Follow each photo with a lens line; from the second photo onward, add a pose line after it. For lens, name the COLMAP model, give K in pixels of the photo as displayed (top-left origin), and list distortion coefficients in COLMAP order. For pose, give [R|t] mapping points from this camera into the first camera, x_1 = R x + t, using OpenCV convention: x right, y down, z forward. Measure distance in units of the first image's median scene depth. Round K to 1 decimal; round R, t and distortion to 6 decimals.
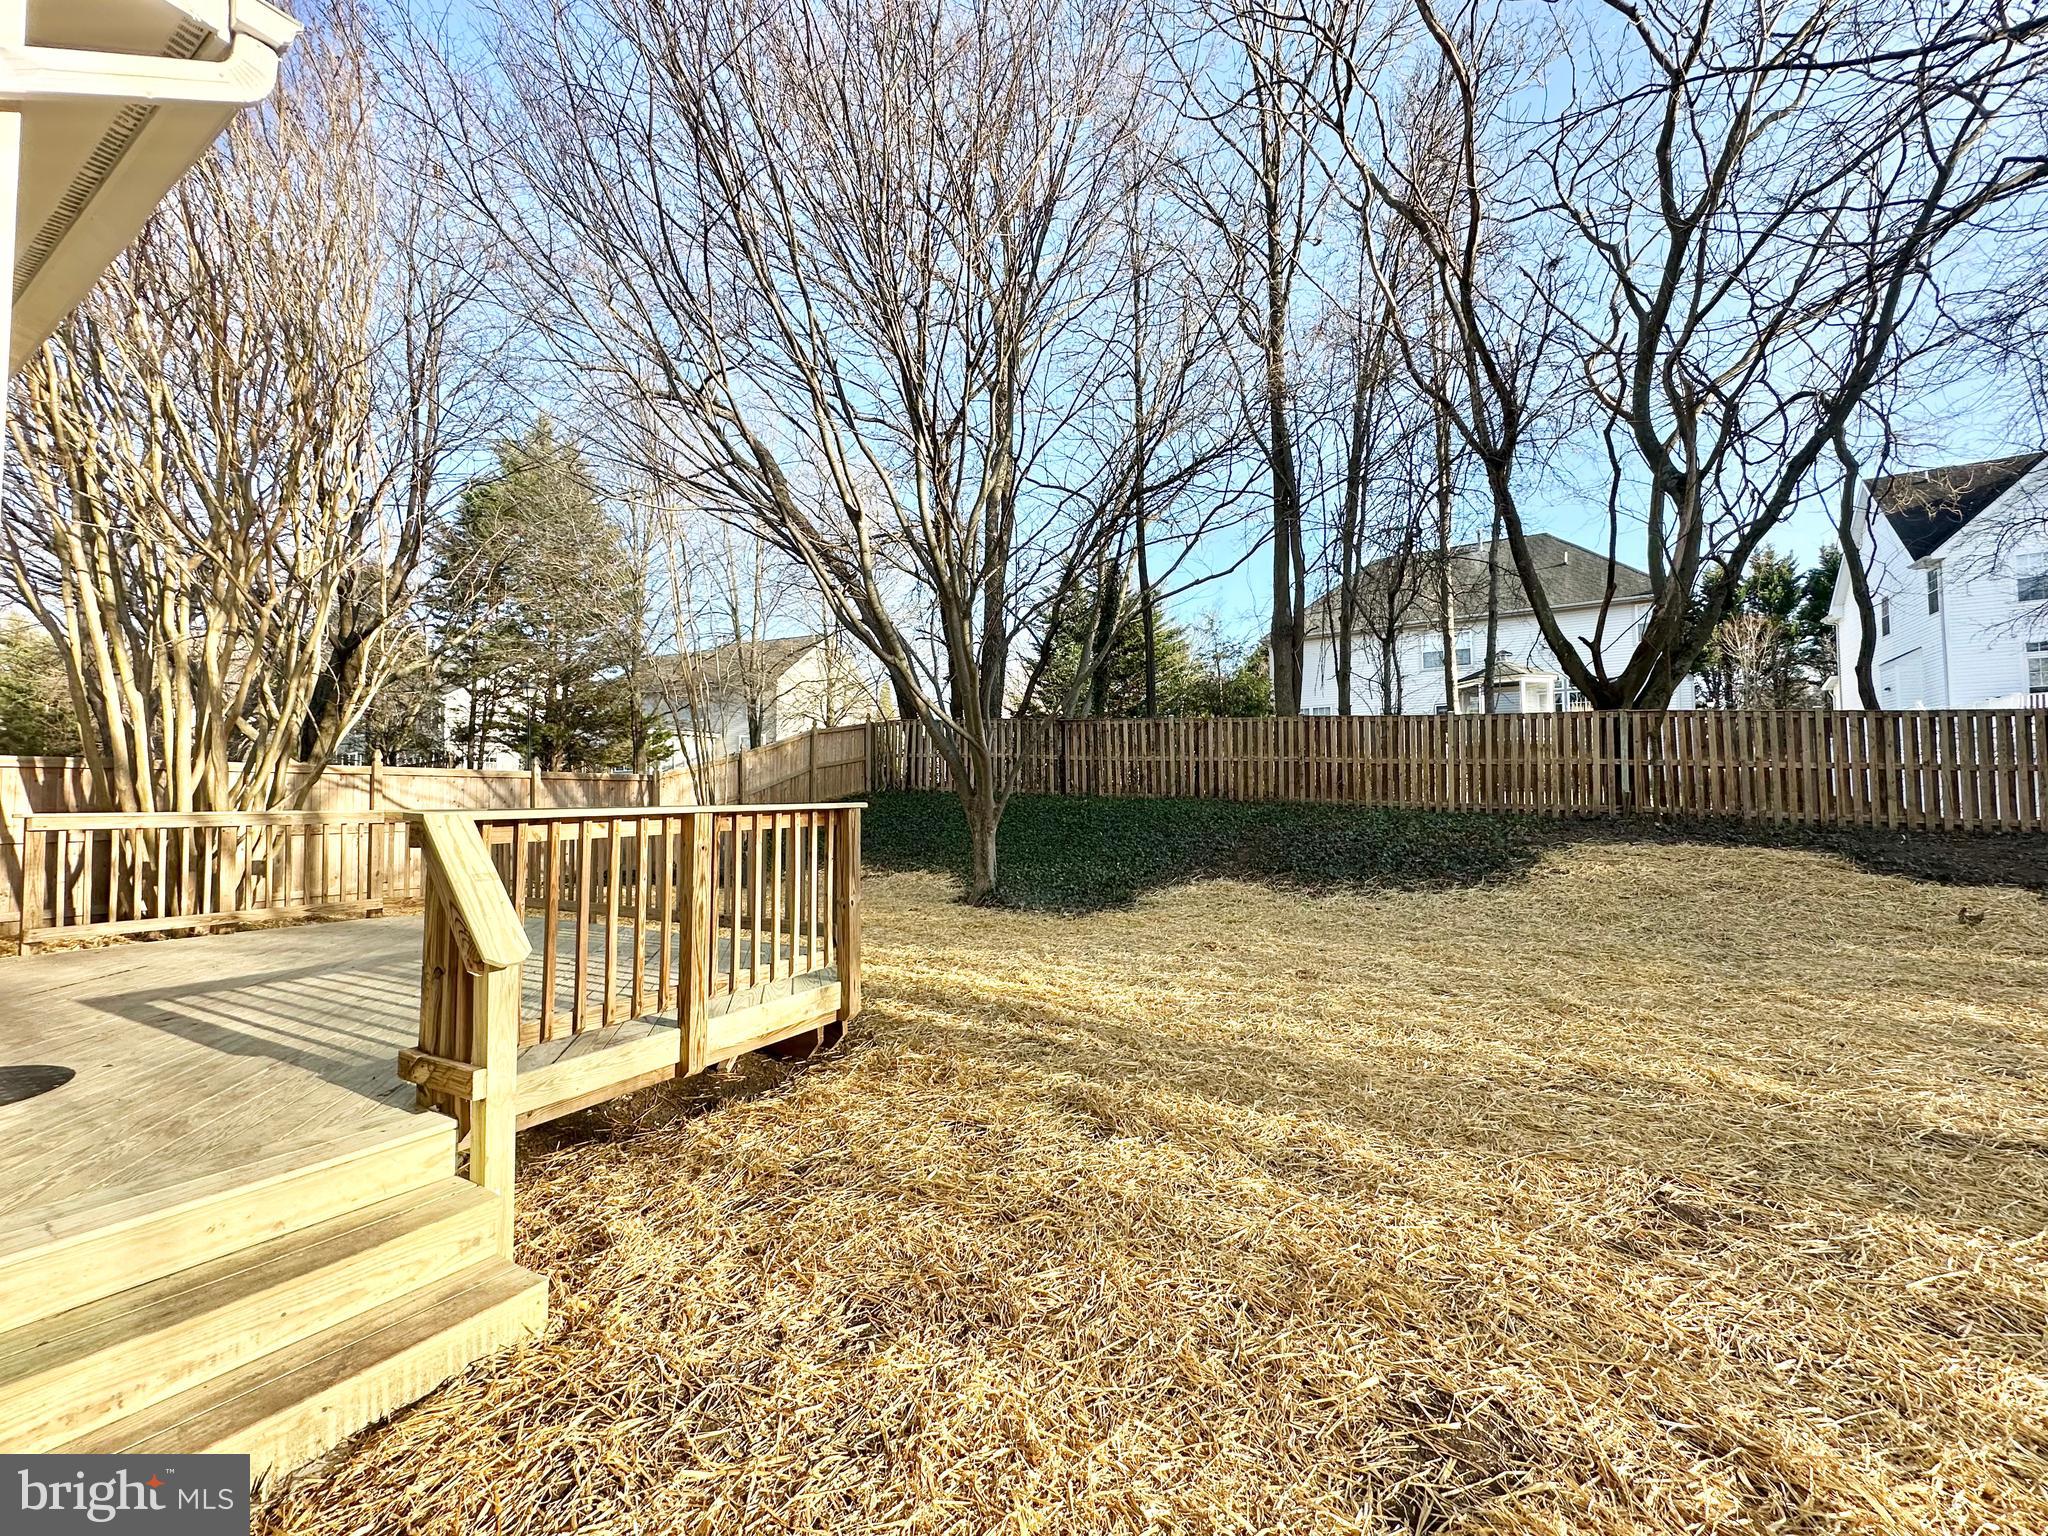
lens RADIAL K [[821.7, 0, 1026.9], [0, 821.7, 764.3], [0, 0, 1]] dist [-0.000321, 0.000155]
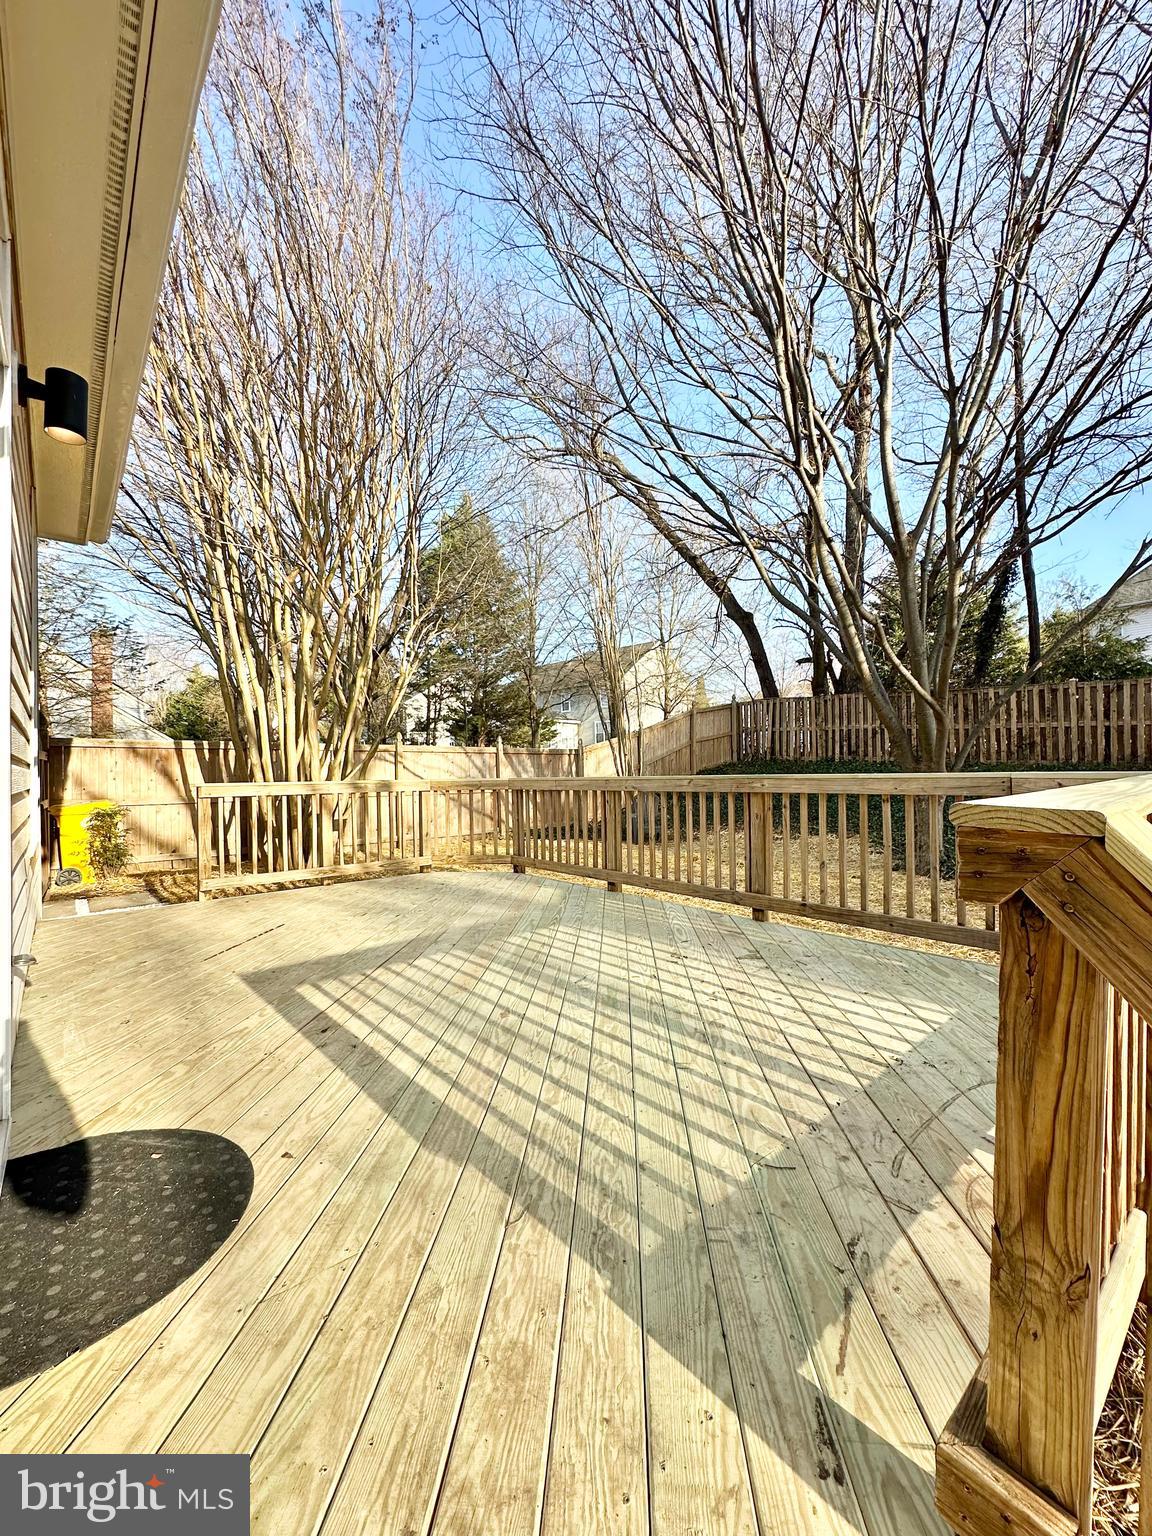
lens RADIAL K [[616.3, 0, 578.4], [0, 616.3, 767.0], [0, 0, 1]] dist [-0.000321, 0.000155]
pose [[0.943791, -0.006059, -0.330486, -0.168188], [0.019793, 0.999074, 0.038209, 0.004905], [0.329949, -0.042602, 0.943037, 0.143080]]
